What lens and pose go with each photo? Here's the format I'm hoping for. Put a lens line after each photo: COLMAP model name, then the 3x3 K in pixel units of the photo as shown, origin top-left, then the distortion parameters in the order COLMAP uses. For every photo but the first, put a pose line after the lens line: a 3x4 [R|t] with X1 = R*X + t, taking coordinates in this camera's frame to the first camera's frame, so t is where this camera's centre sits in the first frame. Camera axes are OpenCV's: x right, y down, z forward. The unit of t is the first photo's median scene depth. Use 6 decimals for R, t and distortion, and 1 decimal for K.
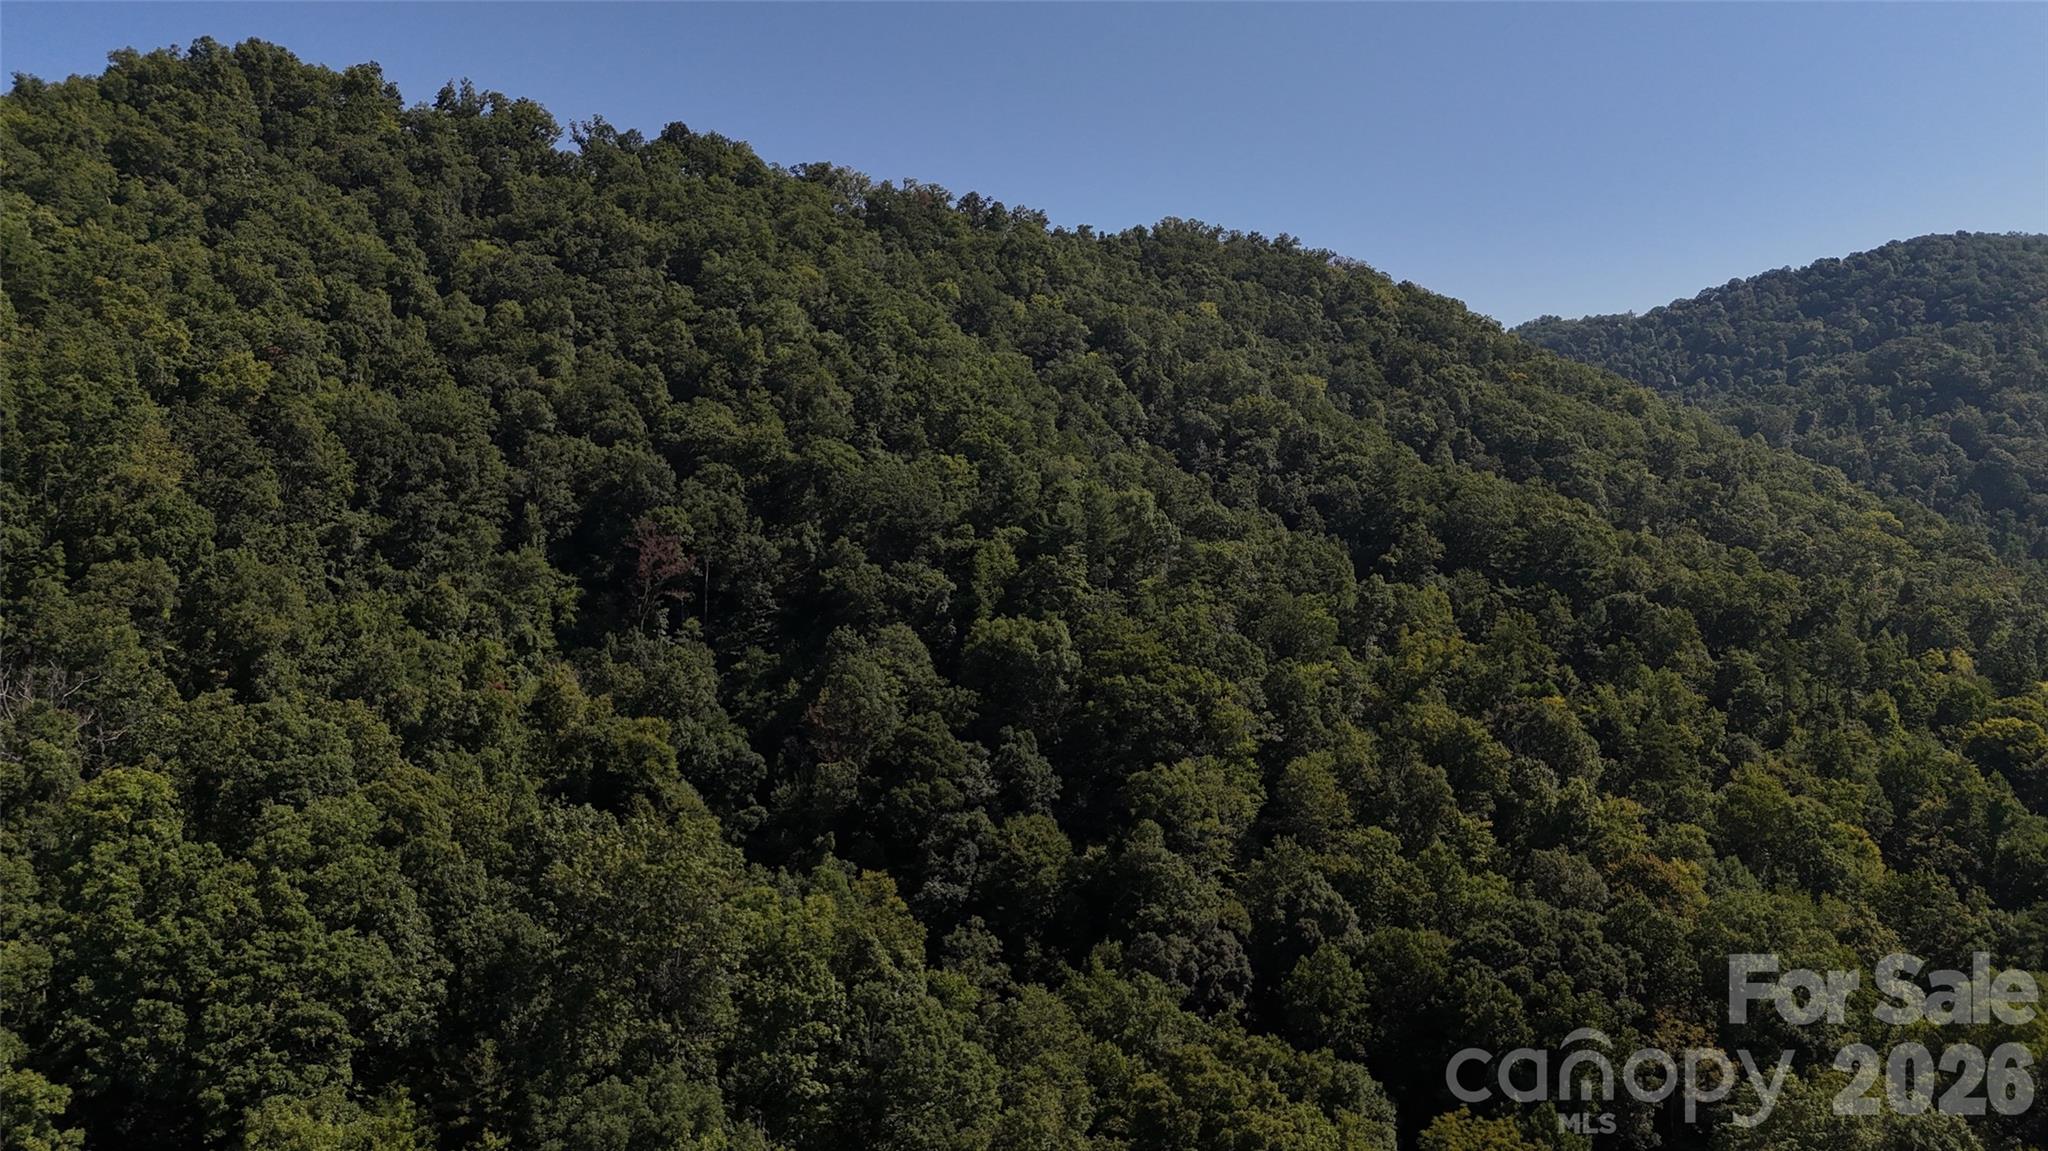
lens RADIAL K [[1500.9, 0, 1026.0], [0, 1500.9, 578.8], [0, 0, 1]] dist [0.069995, -0.067365]
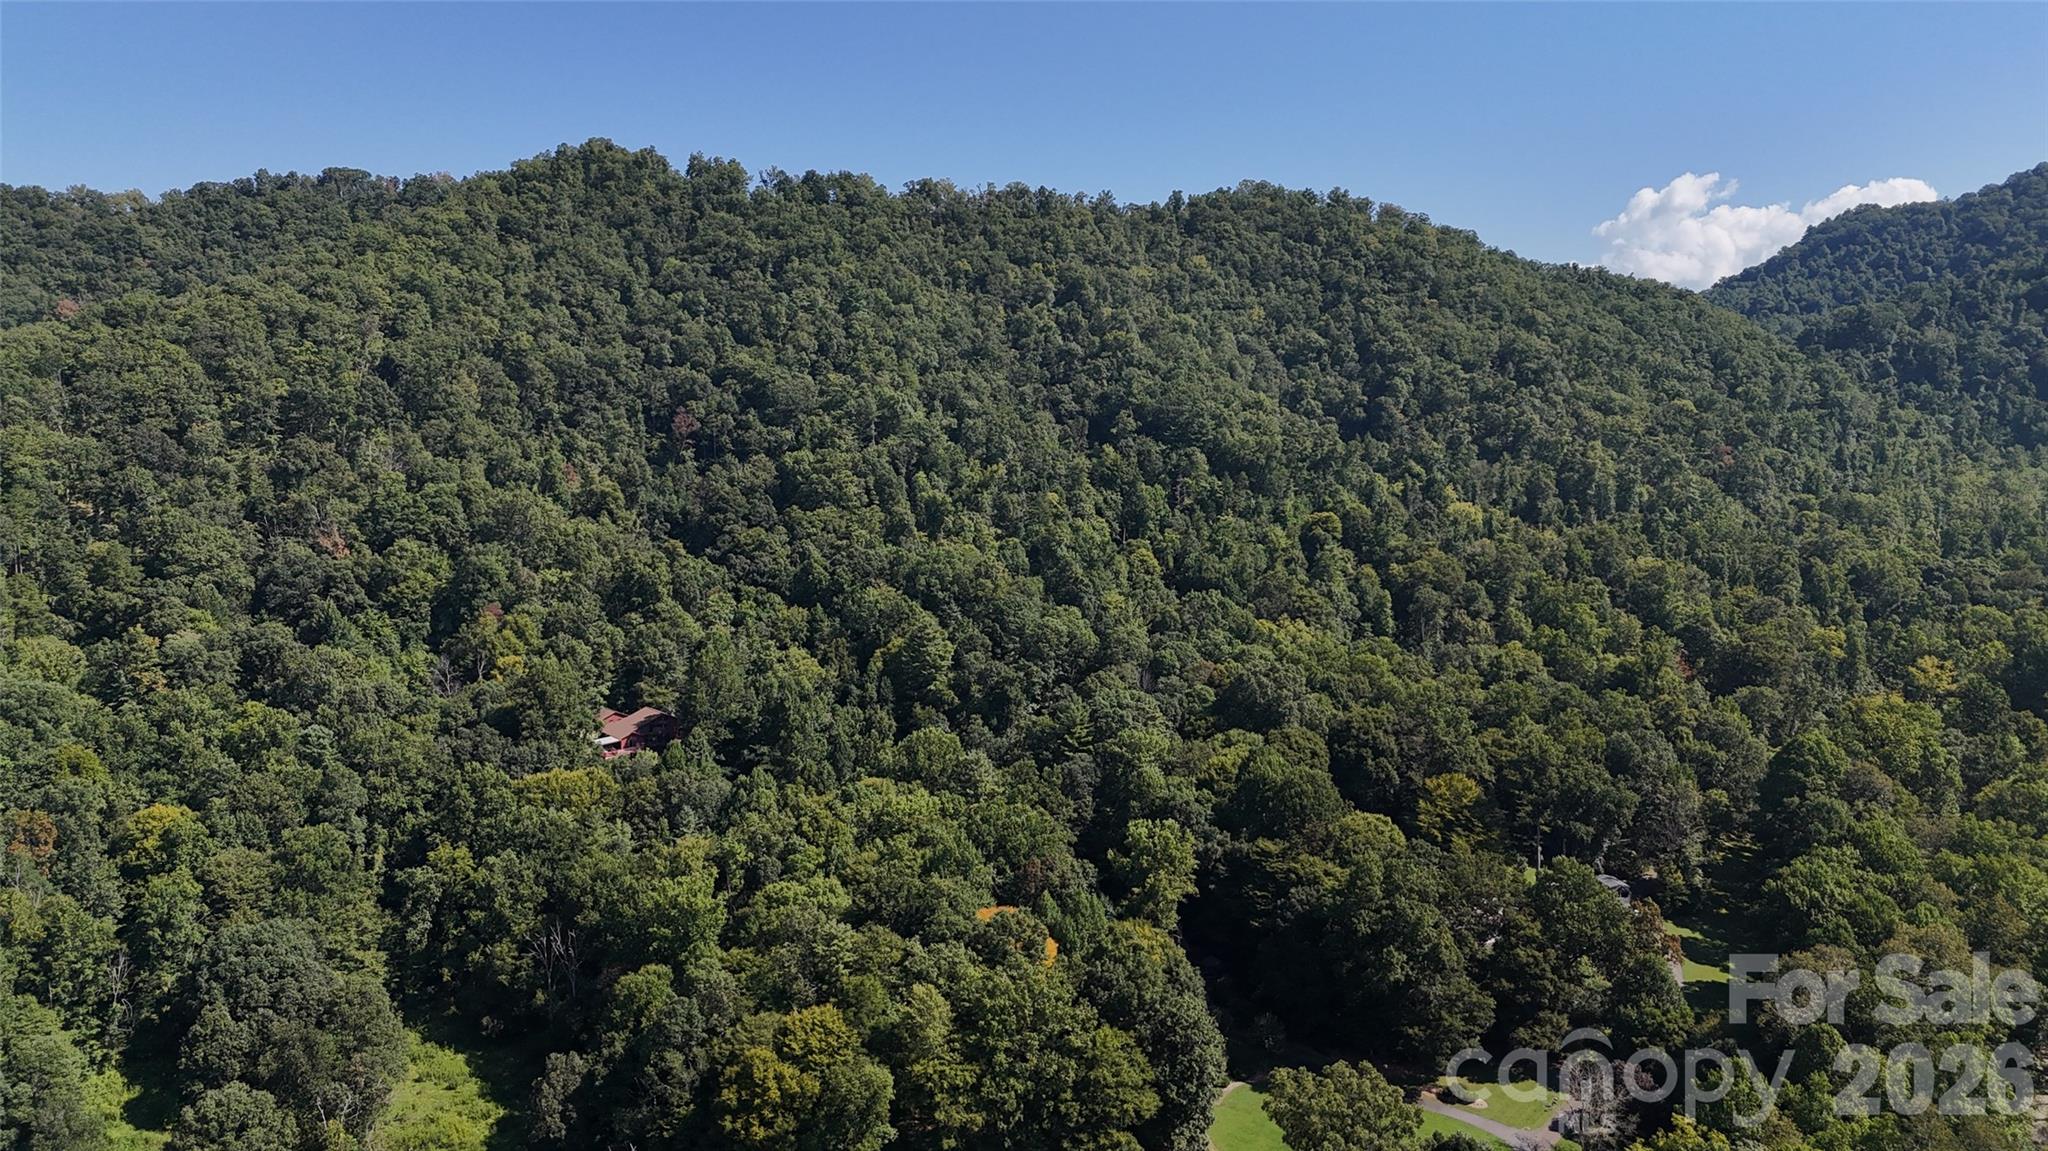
lens RADIAL K [[1500.9, 0, 1016.3], [0, 1500.9, 568.6], [0, 0, 1]] dist [0.069995, -0.067365]
pose [[0.945596, 0.033643, -0.323598, 0.732040], [-0.013034, 0.997758, 0.065647, 0.035204], [0.325081, -0.057858, 0.943915, -0.717649]]
